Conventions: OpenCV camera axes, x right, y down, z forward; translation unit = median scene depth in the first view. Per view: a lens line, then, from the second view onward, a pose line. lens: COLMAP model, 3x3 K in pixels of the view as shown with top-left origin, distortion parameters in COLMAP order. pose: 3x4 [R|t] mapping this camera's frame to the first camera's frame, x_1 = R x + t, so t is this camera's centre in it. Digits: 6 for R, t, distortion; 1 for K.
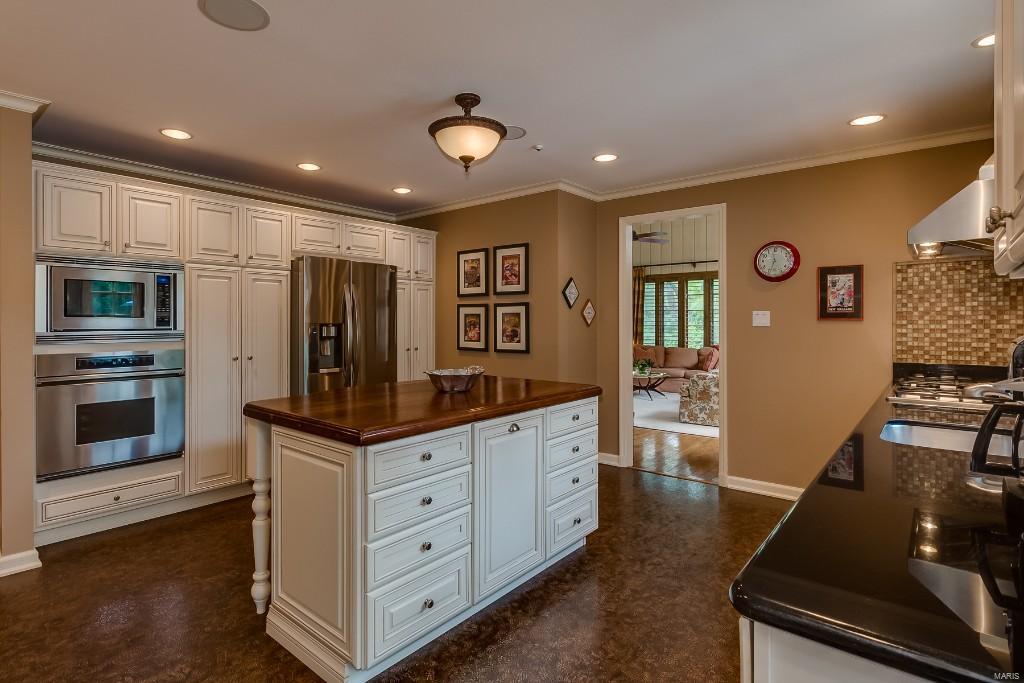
lens RADIAL K [[540.4, 0, 510.6], [0, 540.4, 308.2], [0, 0, 1]] dist [0.121588, -0.000196]
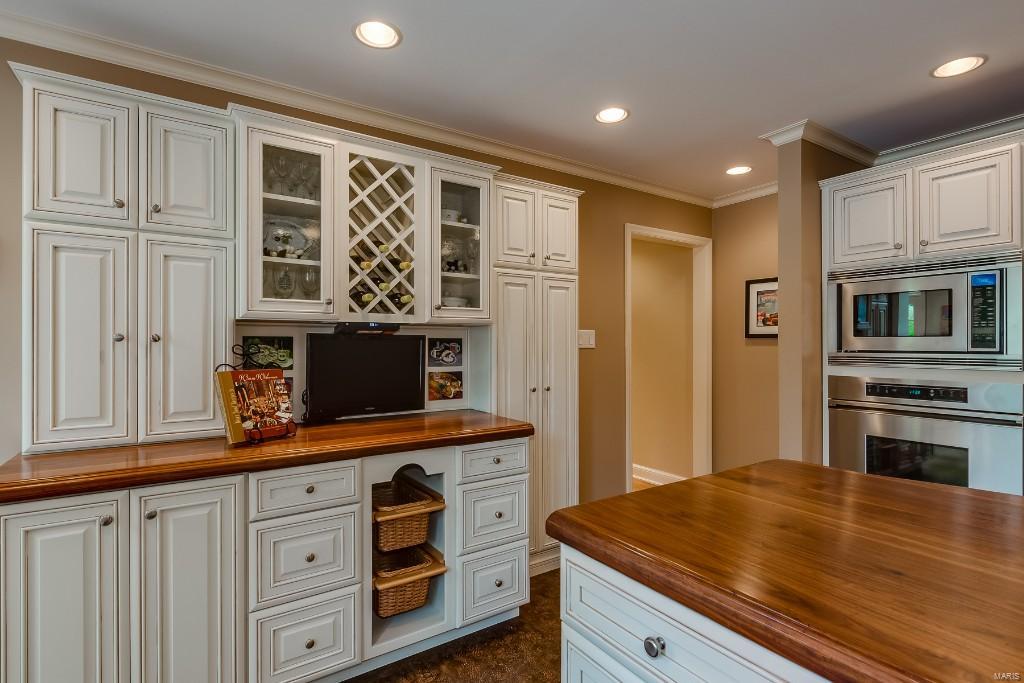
lens RADIAL K [[501.0, 0, 512.0], [0, 501.0, 341.5], [0, 0, 1]] dist [-0.001229, -0.000326]
pose [[-0.302965, -0.009672, -0.952953, 0.111320], [0.017088, 0.999733, -0.015579, 0.019003], [0.952849, -0.021004, -0.302718, 0.514213]]
